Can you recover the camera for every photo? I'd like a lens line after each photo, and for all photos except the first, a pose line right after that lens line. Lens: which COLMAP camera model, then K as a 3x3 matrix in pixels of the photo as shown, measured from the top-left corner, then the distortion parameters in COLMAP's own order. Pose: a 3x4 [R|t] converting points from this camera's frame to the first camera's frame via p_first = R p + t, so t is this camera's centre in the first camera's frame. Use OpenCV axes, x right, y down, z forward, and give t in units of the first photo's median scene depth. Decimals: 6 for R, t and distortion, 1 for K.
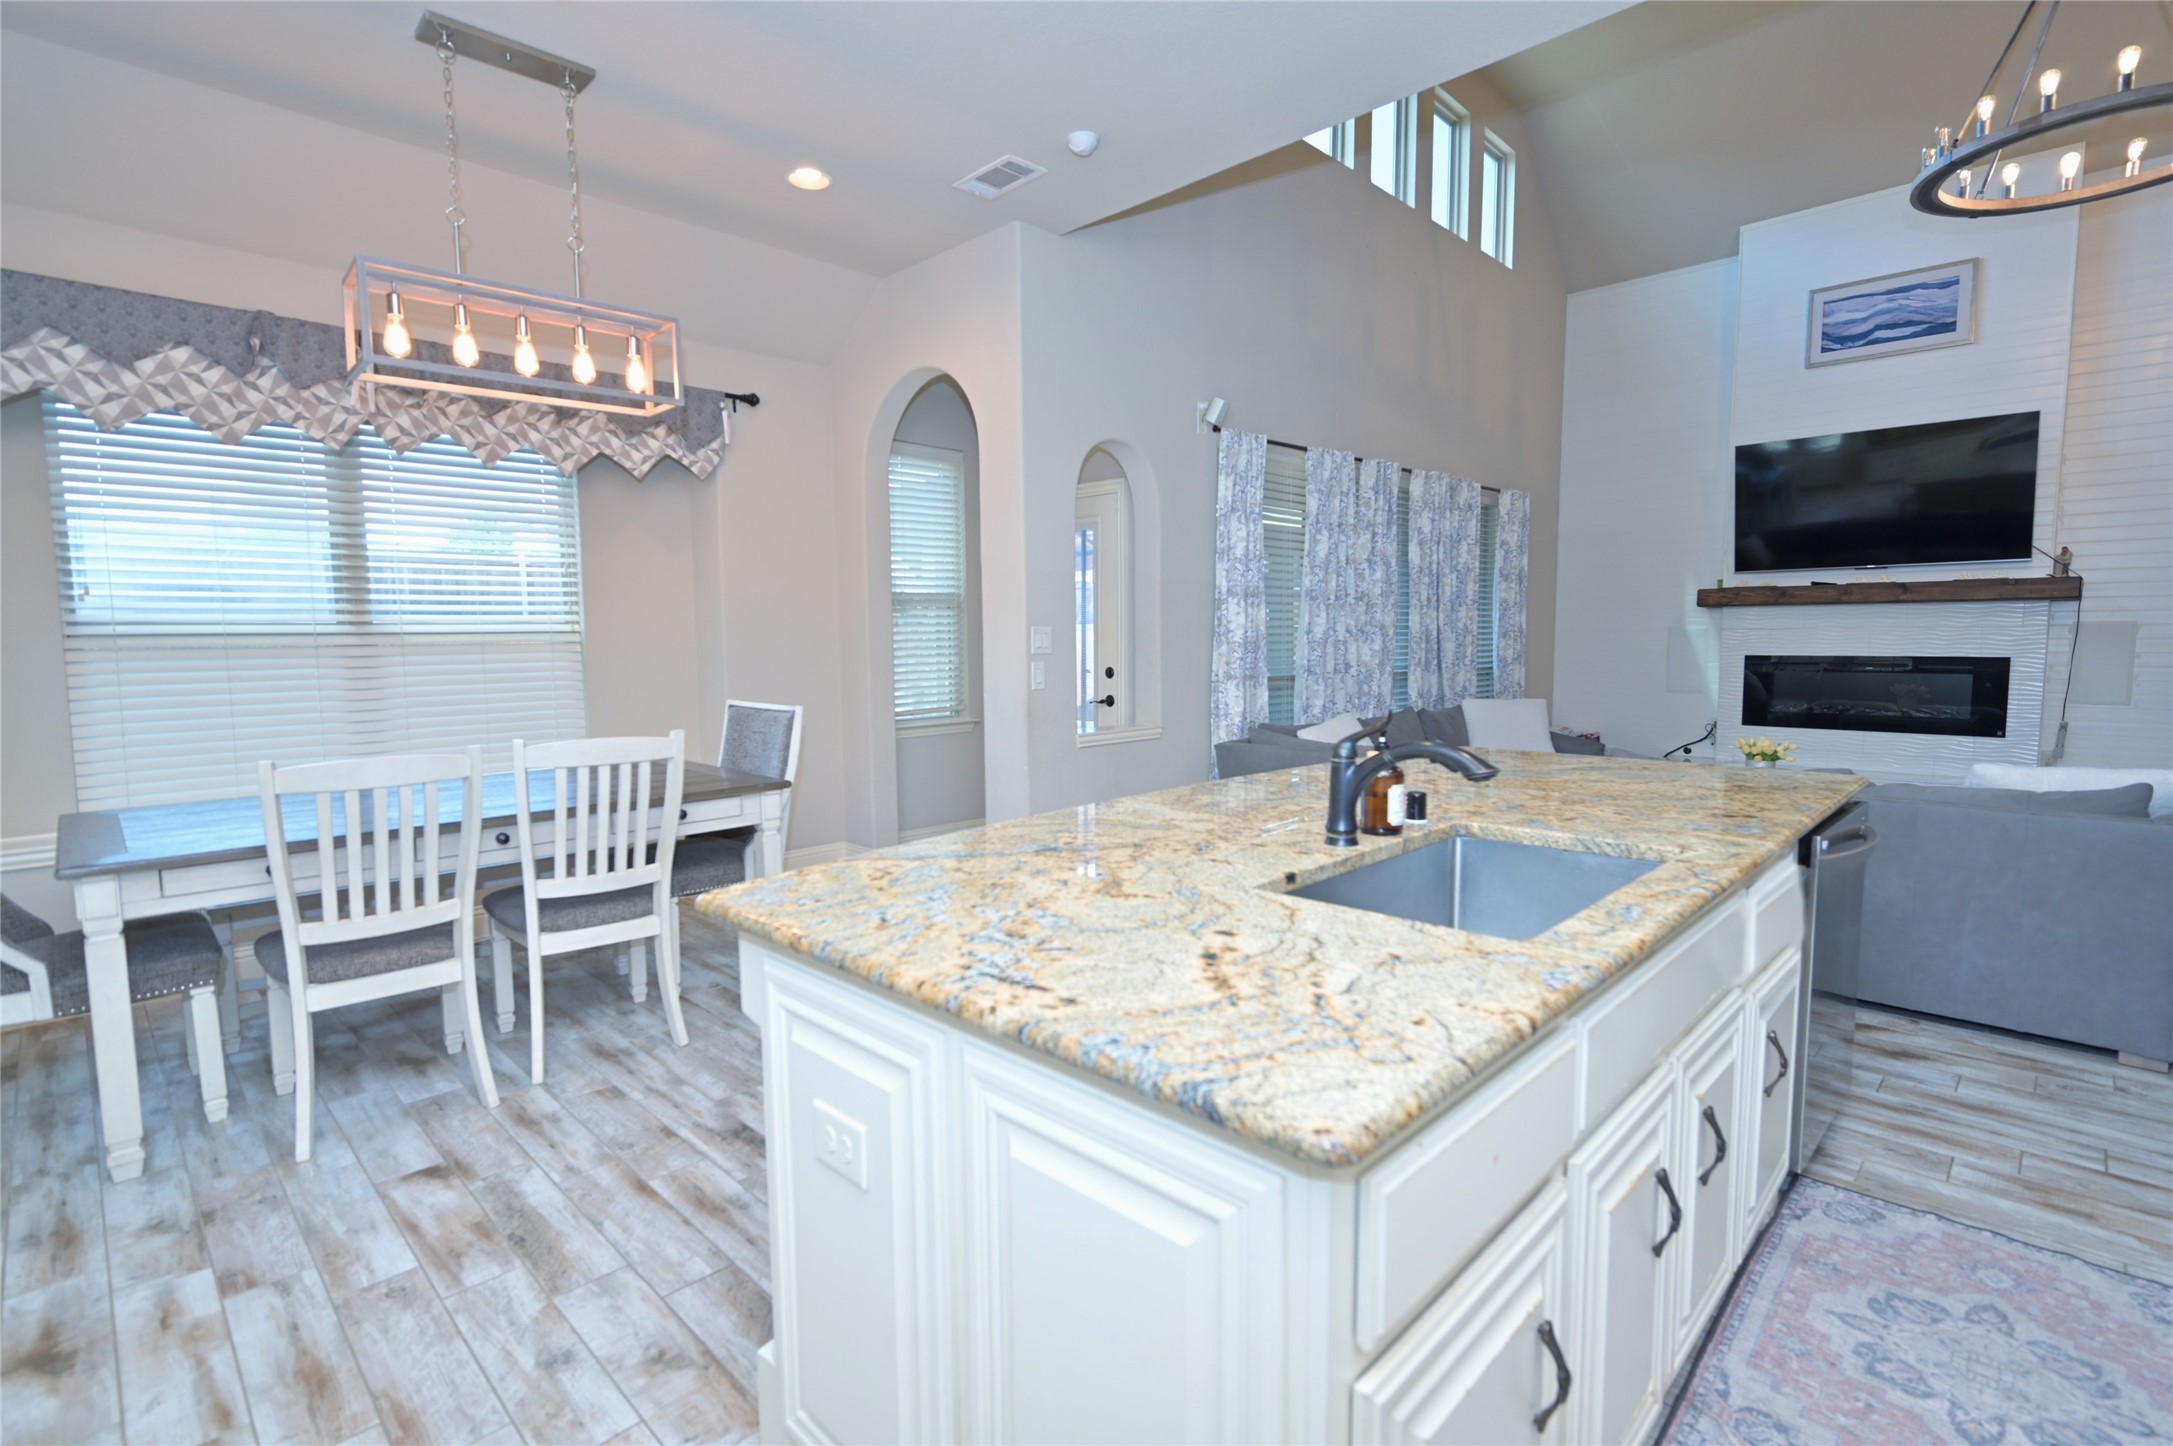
lens RADIAL K [[1019.5, 0, 1086.5], [0, 1019.5, 723.0], [0, 0, 1]] dist [0.000491, 0.000286]
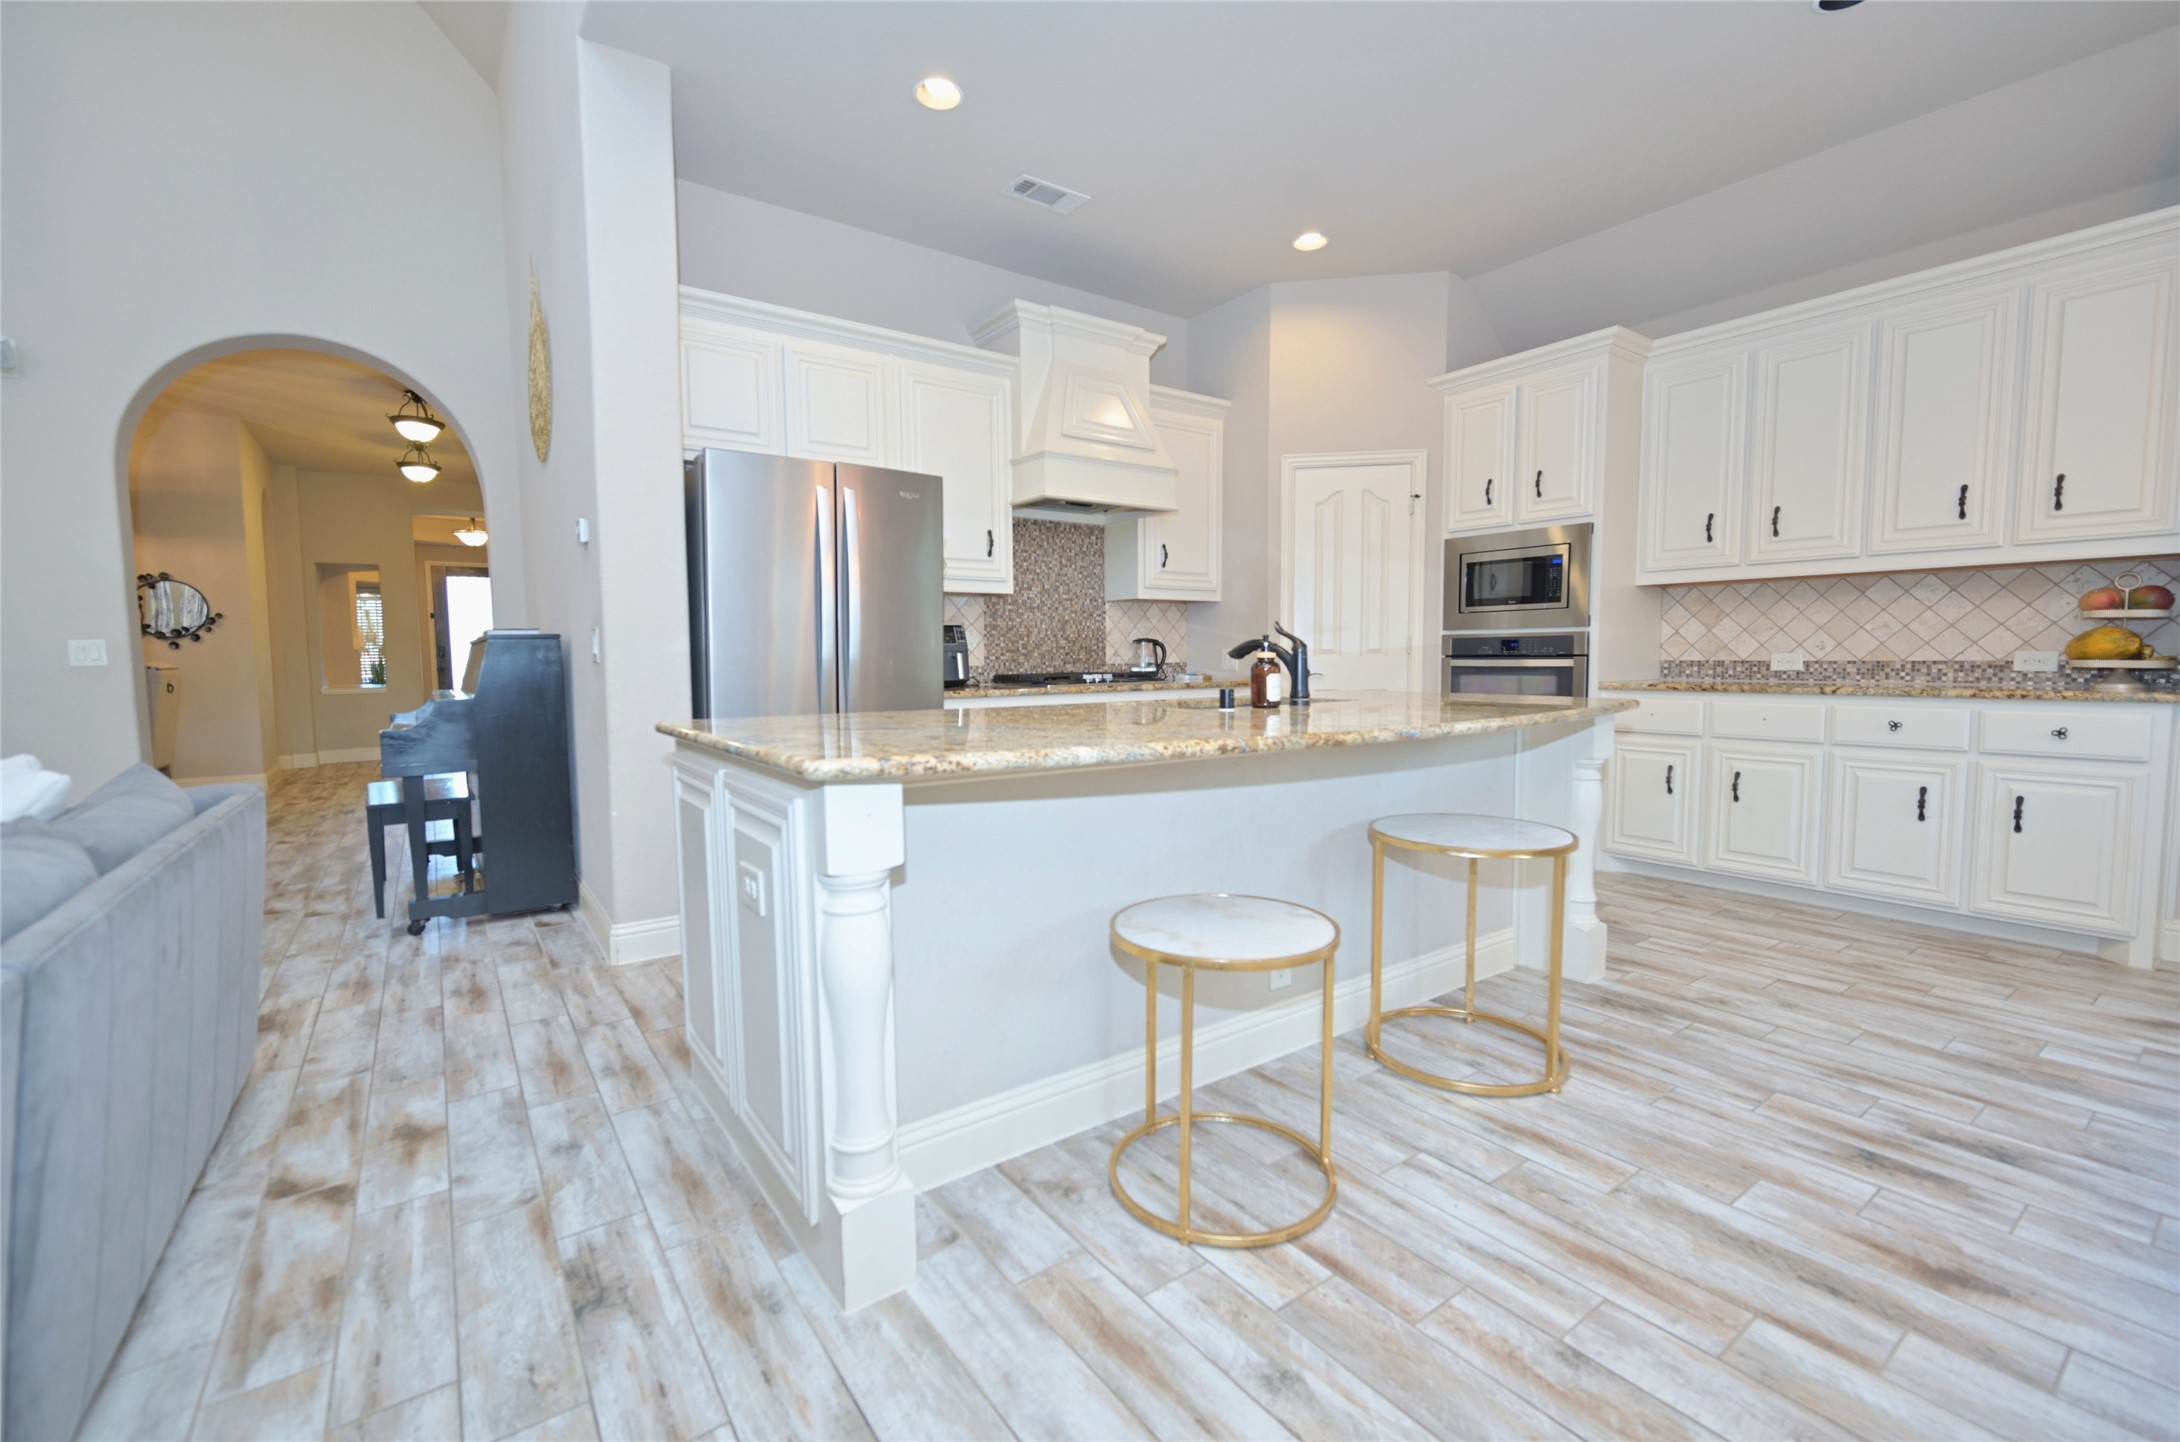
lens RADIAL K [[912.4, 0, 1090.0], [0, 912.4, 721.0], [0, 0, 1]] dist [-0.001894, 0.000660]
pose [[-0.985320, 0.003776, 0.170673, 0.150220], [0.030886, 0.987200, 0.156469, -0.042555], [-0.167898, 0.159444, -0.972825, 1.116066]]
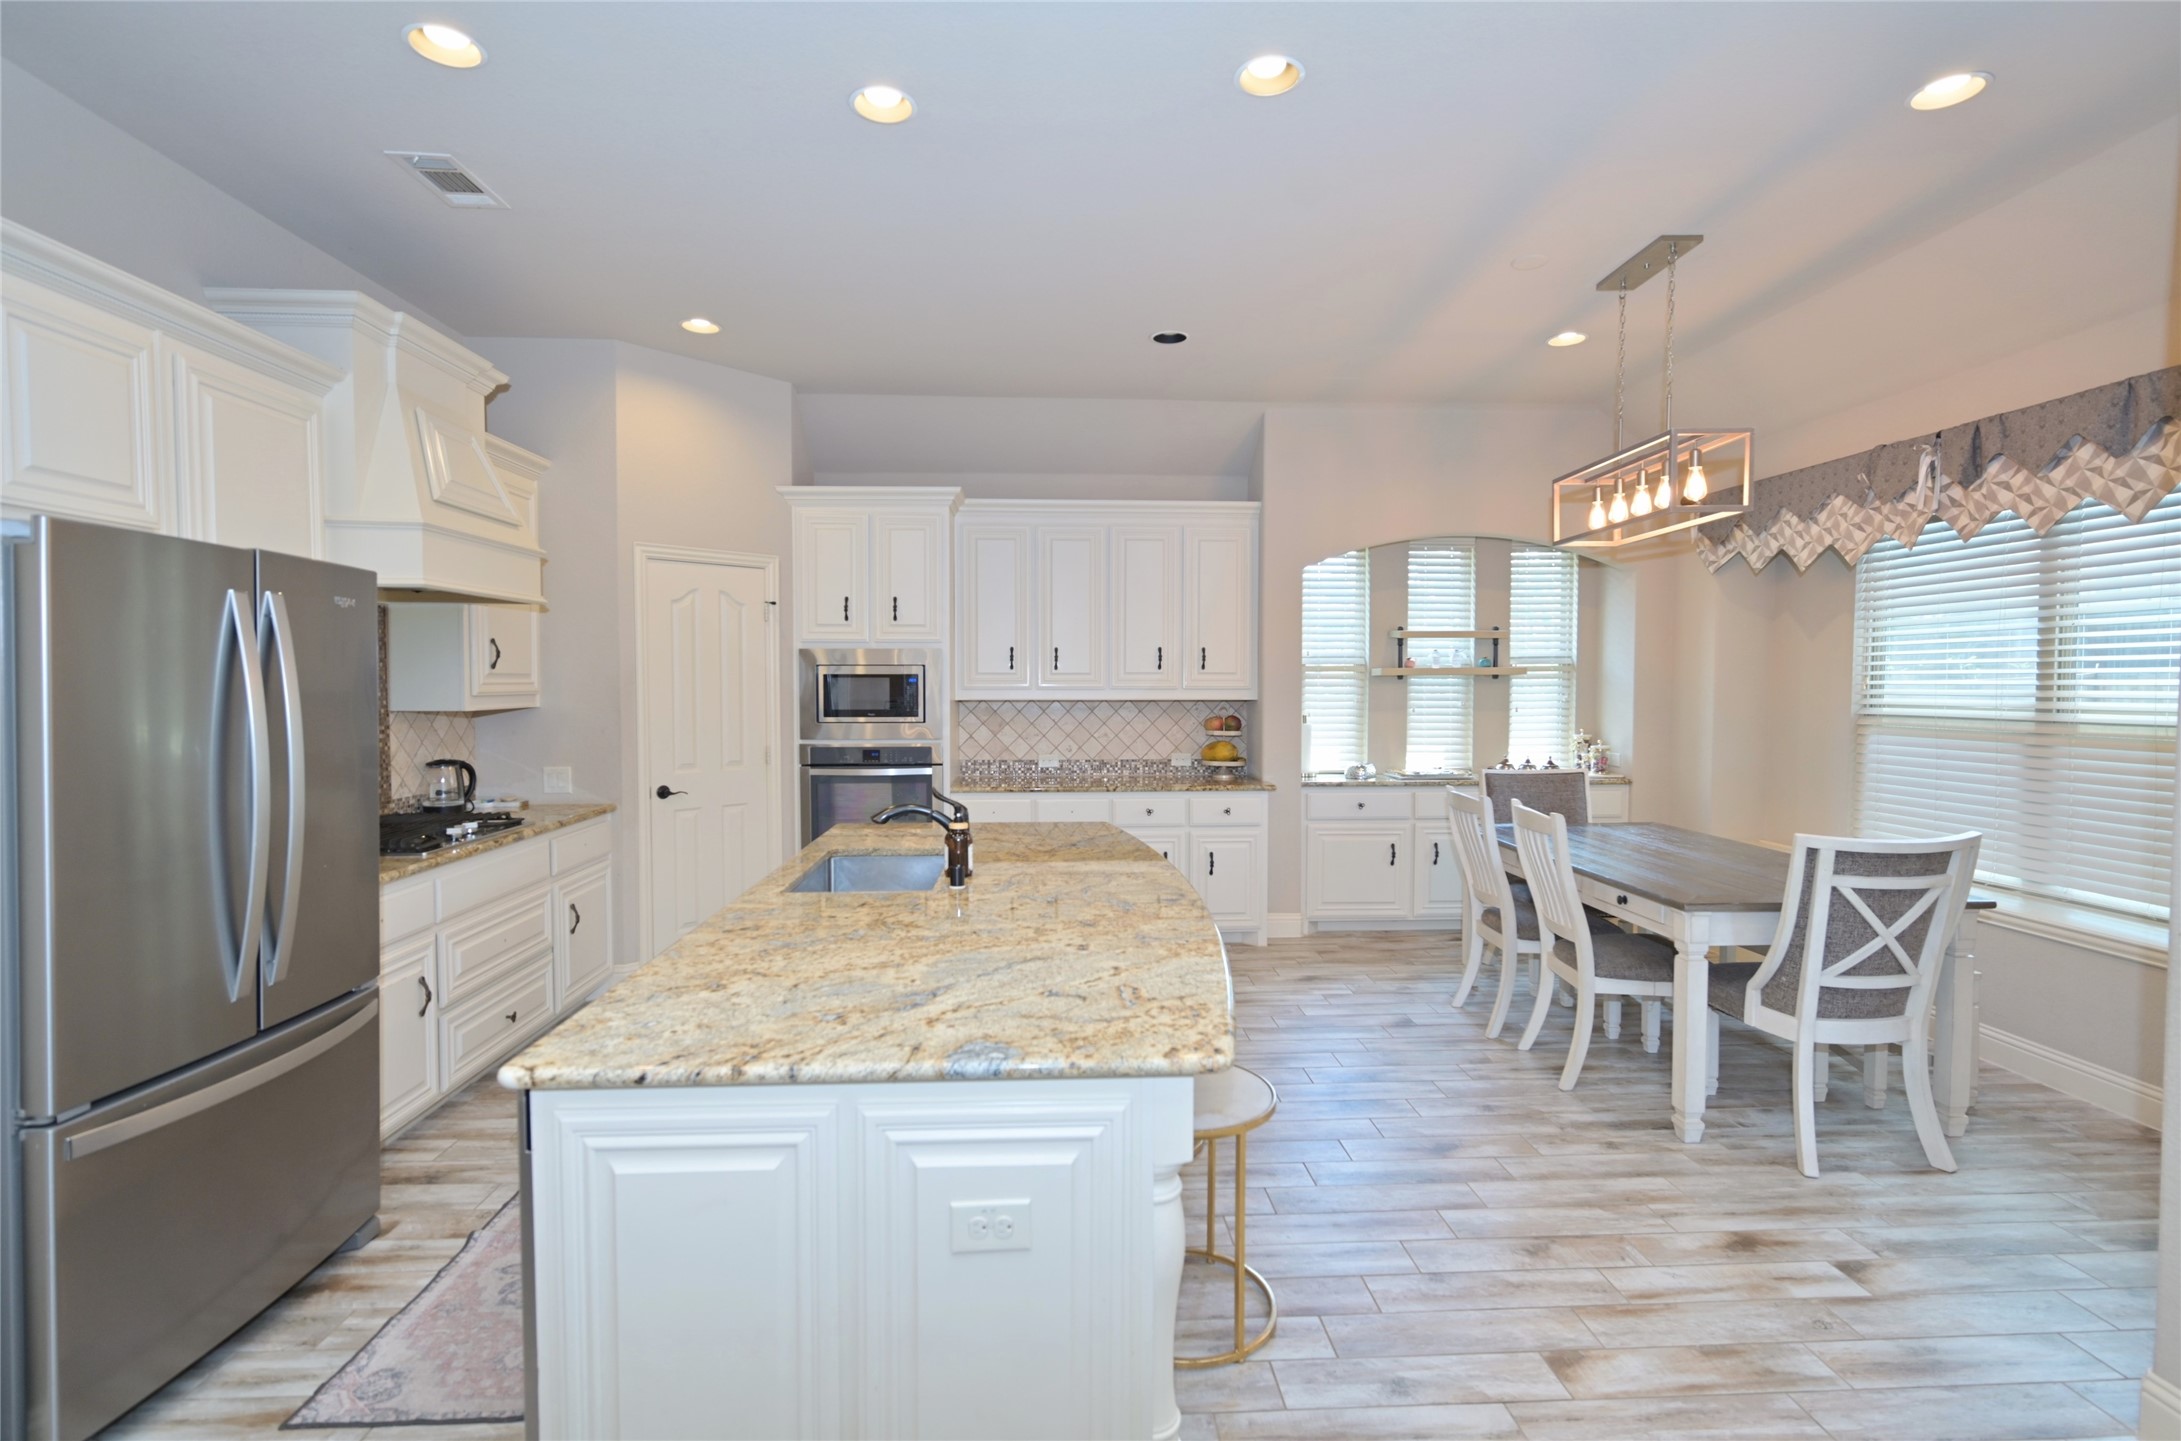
lens RADIAL K [[1022.3, 0, 1088.2], [0, 1022.3, 718.8], [0, 0, 1]] dist [0.003663, 0.000263]
pose [[-0.679295, 0.036059, -0.732979, 0.609151], [-0.057916, 0.993043, 0.102528, -0.141462], [0.731576, 0.112098, -0.672481, 1.027909]]
